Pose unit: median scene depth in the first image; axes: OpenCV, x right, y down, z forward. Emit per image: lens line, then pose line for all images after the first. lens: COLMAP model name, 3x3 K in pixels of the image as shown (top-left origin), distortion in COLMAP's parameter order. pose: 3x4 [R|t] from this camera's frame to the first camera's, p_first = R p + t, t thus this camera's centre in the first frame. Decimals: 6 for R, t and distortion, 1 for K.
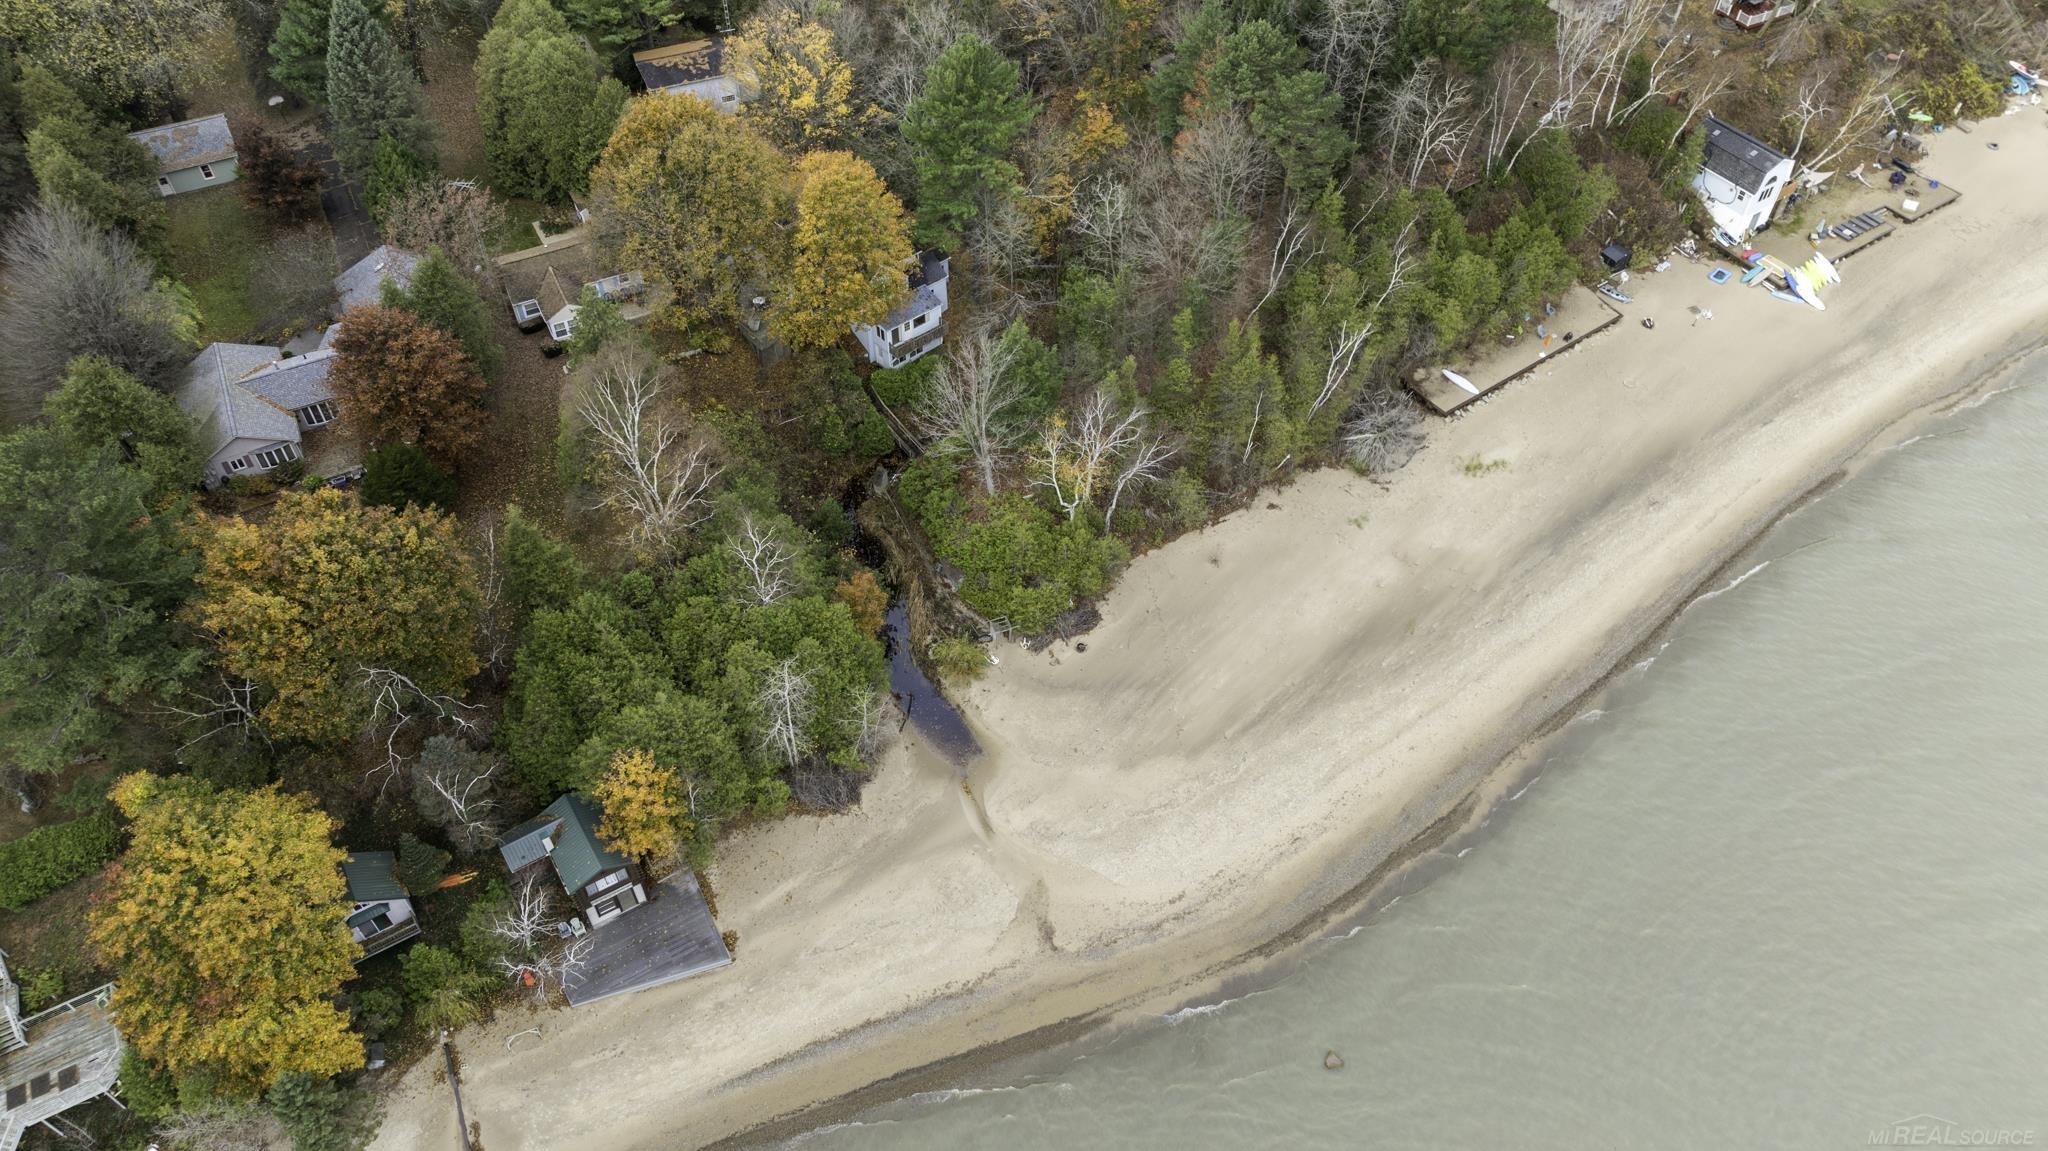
lens RADIAL K [[1454.3, 0, 1028.9], [0, 1454.3, 585.6], [0, 0, 1]] dist [-0.010519, -0.007729]
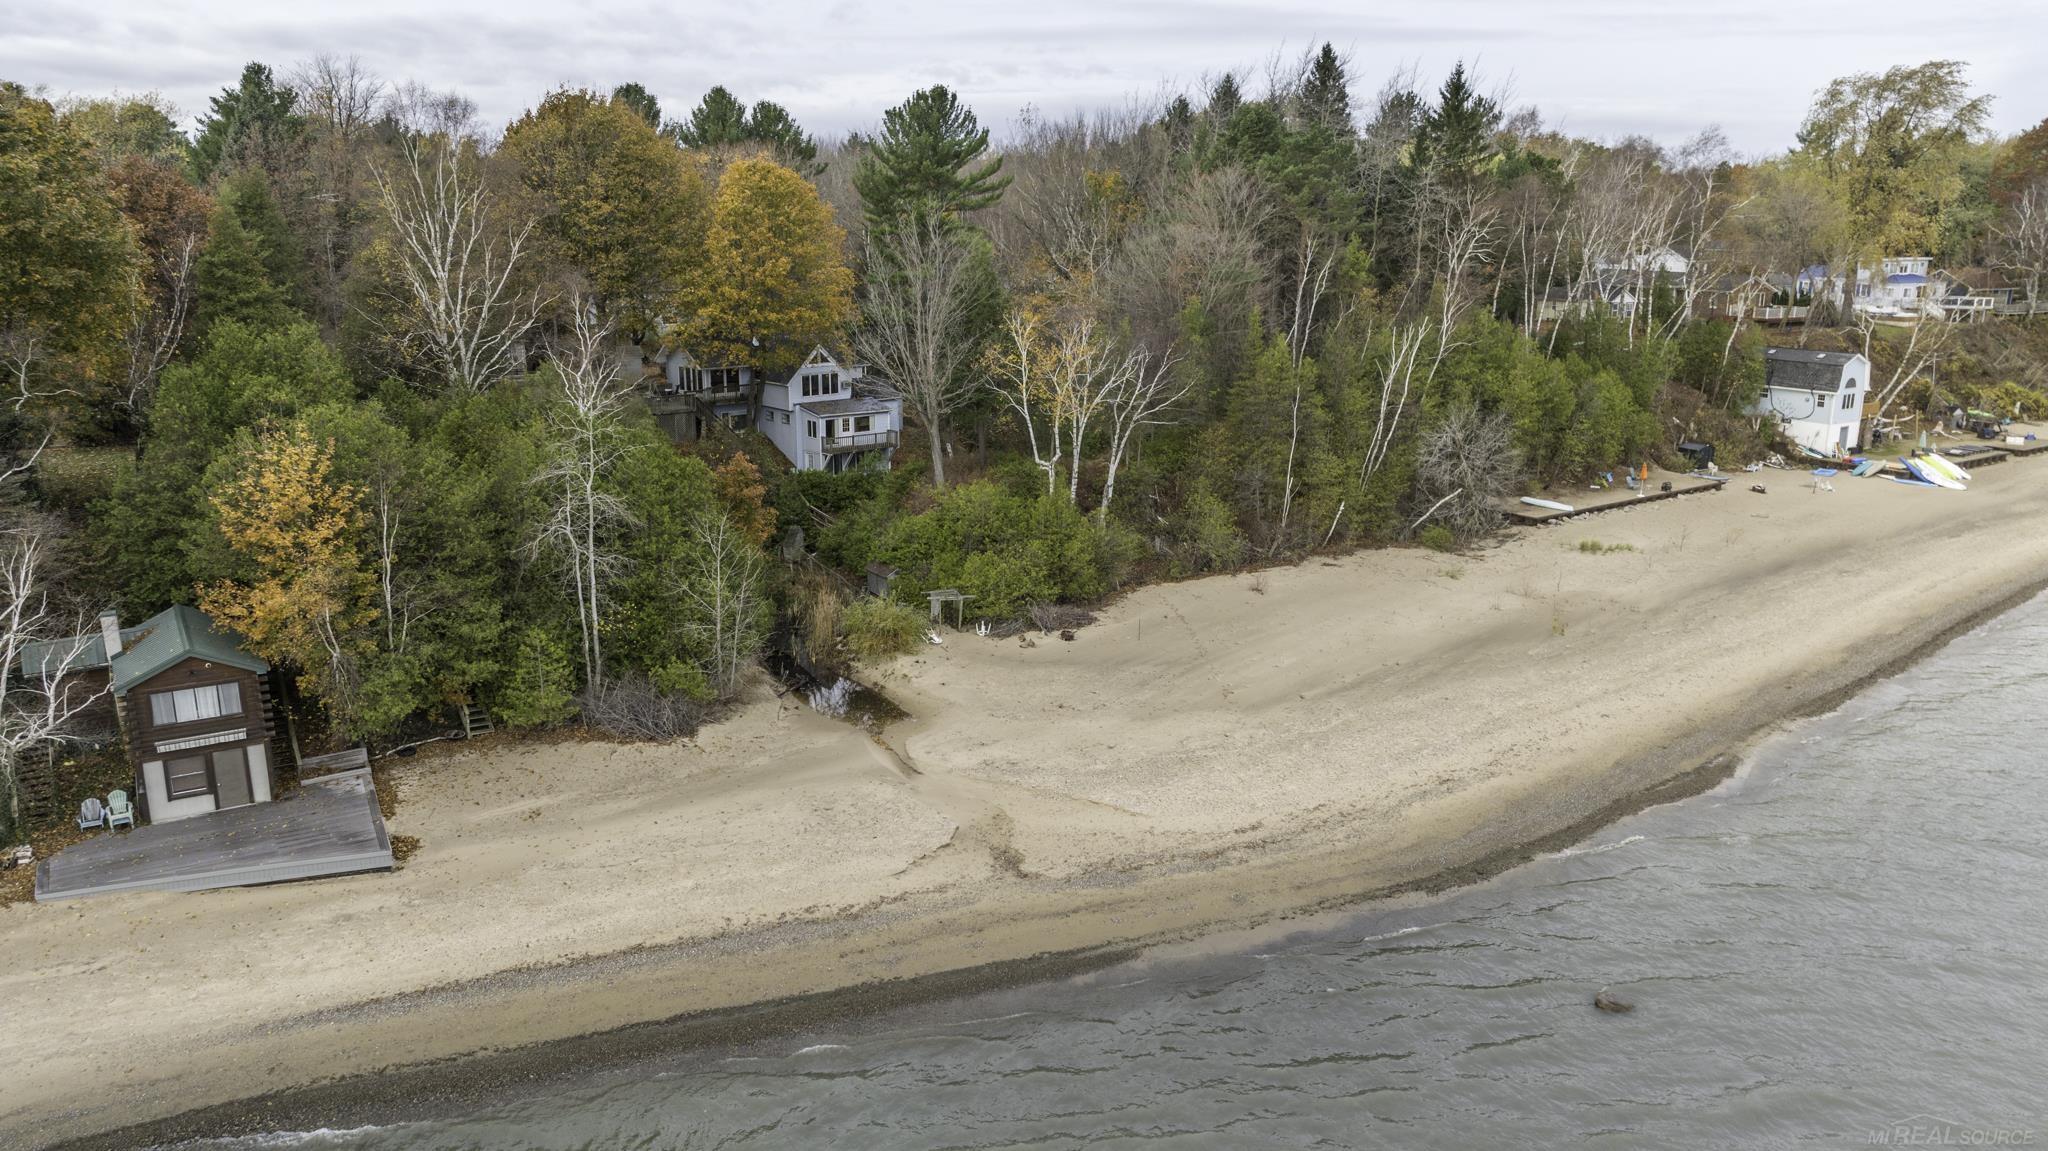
lens RADIAL K [[1454.3, 0, 1023.5], [0, 1454.3, 570.3], [0, 0, 1]] dist [-0.010519, -0.007729]
pose [[0.999993, -0.003298, 0.001581, 0.015563], [0.003617, 0.828359, -0.560186, 0.405228], [0.000538, 0.560188, 0.828365, 0.455003]]
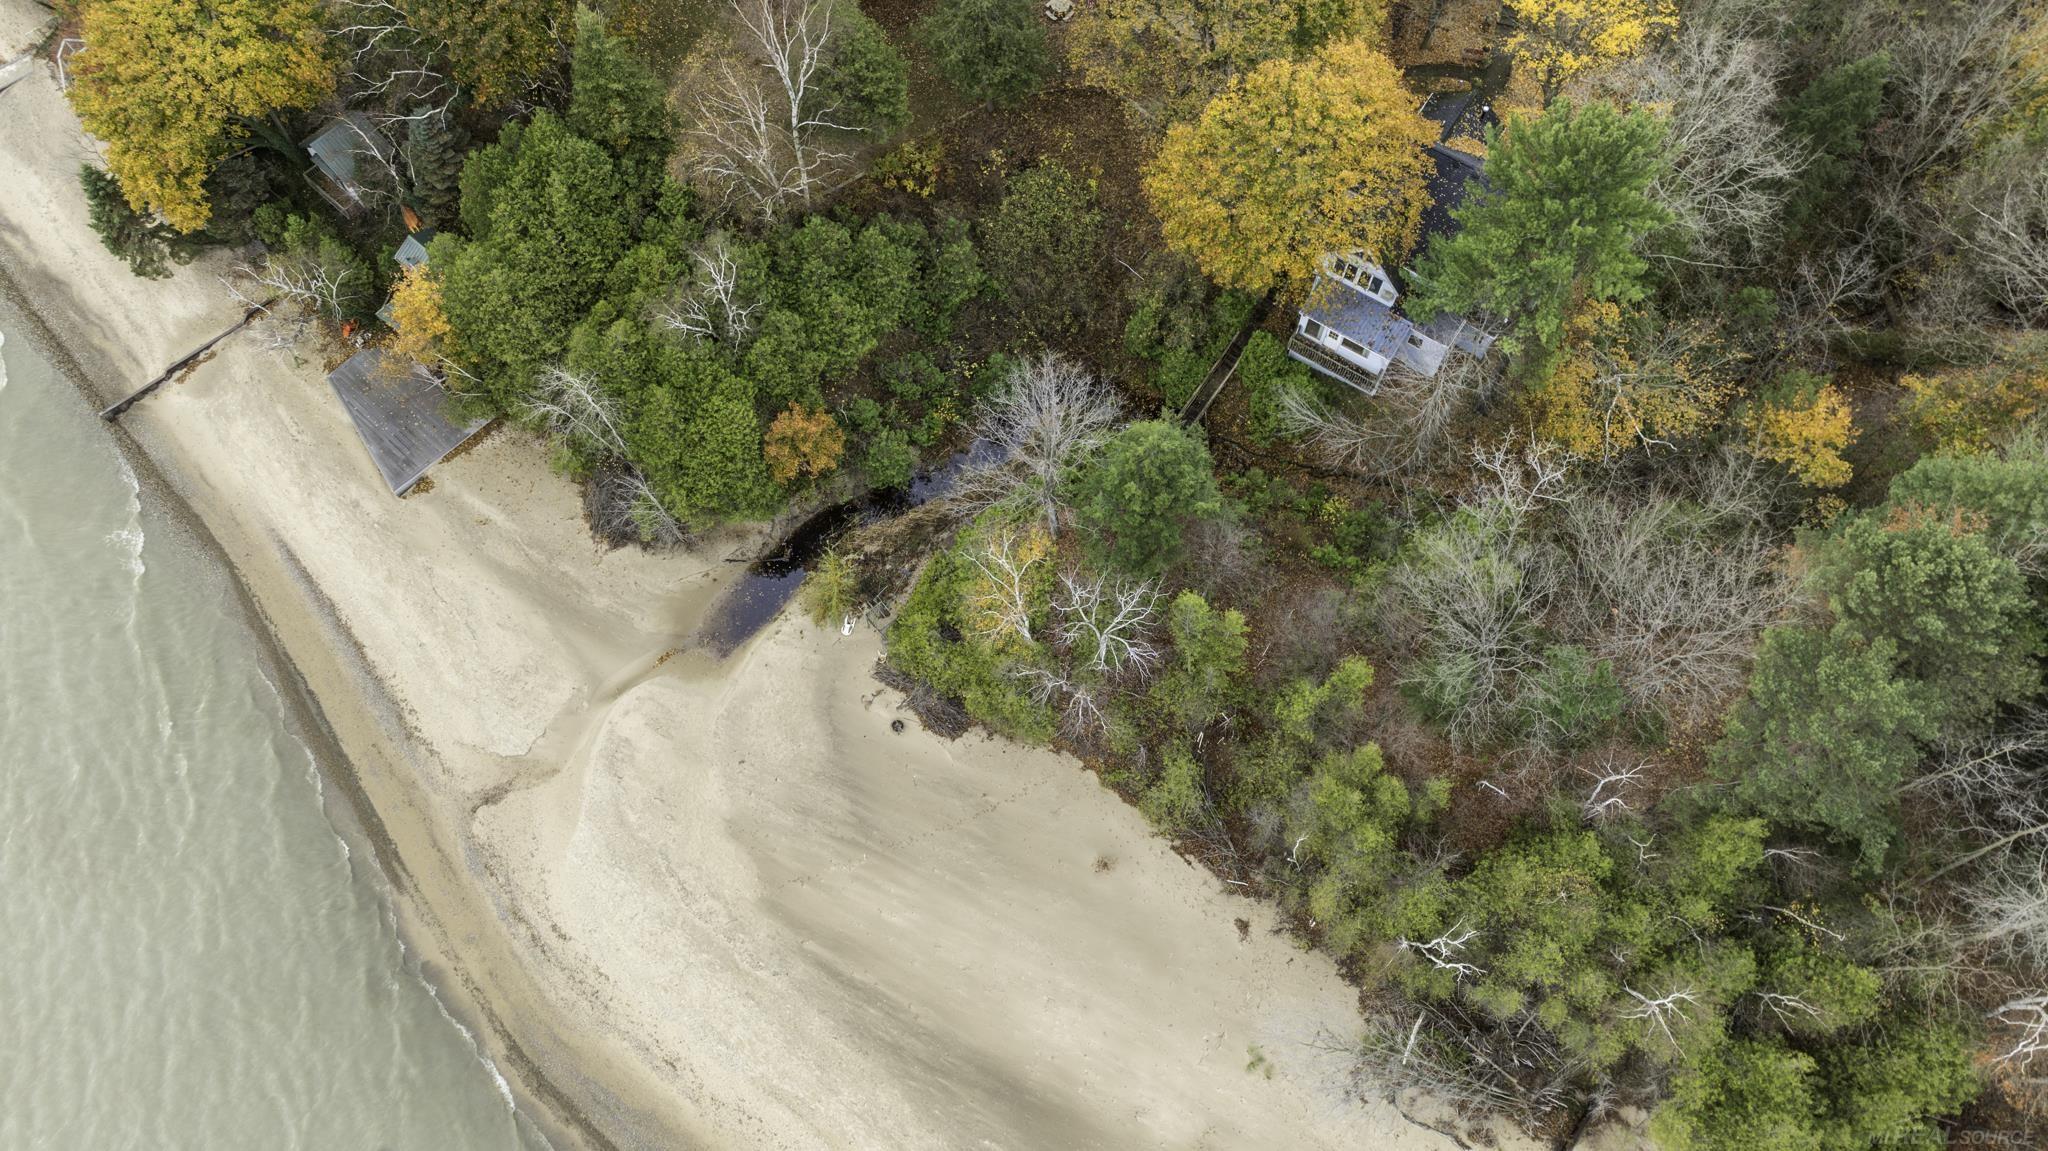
lens RADIAL K [[1454.3, 0, 1022.2], [0, 1454.3, 569.3], [0, 0, 1]] dist [-0.010519, -0.007729]
pose [[0.279167, 0.879748, -0.384849, 0.285930], [-0.716226, 0.457724, 0.526792, -0.460514], [0.639599, 0.128576, 0.757880, 0.476321]]
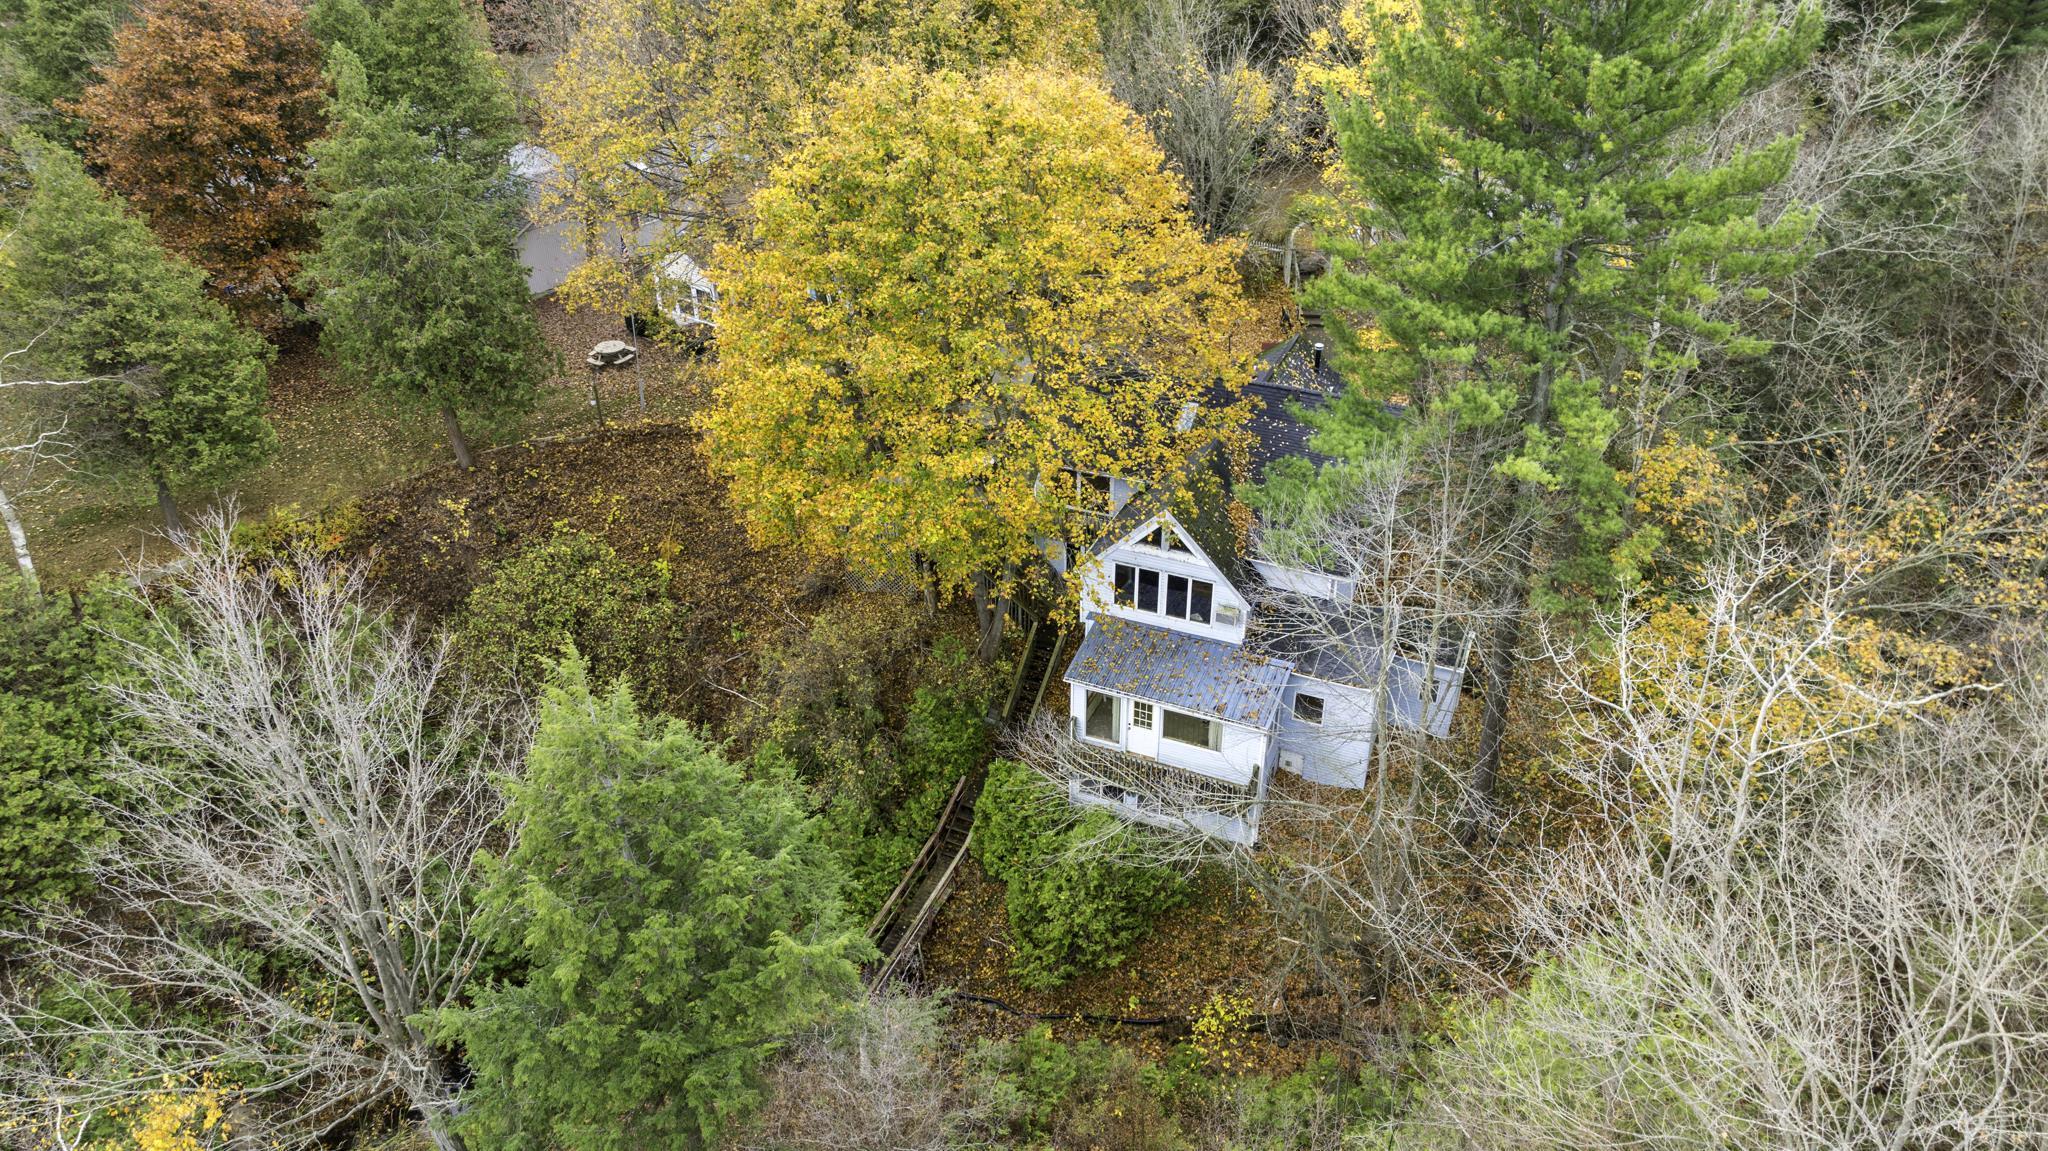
lens RADIAL K [[1454.3, 0, 1022.9], [0, 1454.3, 571.7], [0, 0, 1]] dist [-0.010519, -0.007729]
pose [[0.431806, 0.476388, -0.765897, 0.173308], [-0.659084, 0.746342, 0.092639, -0.258513], [0.615754, 0.464788, 0.636254, 0.904634]]
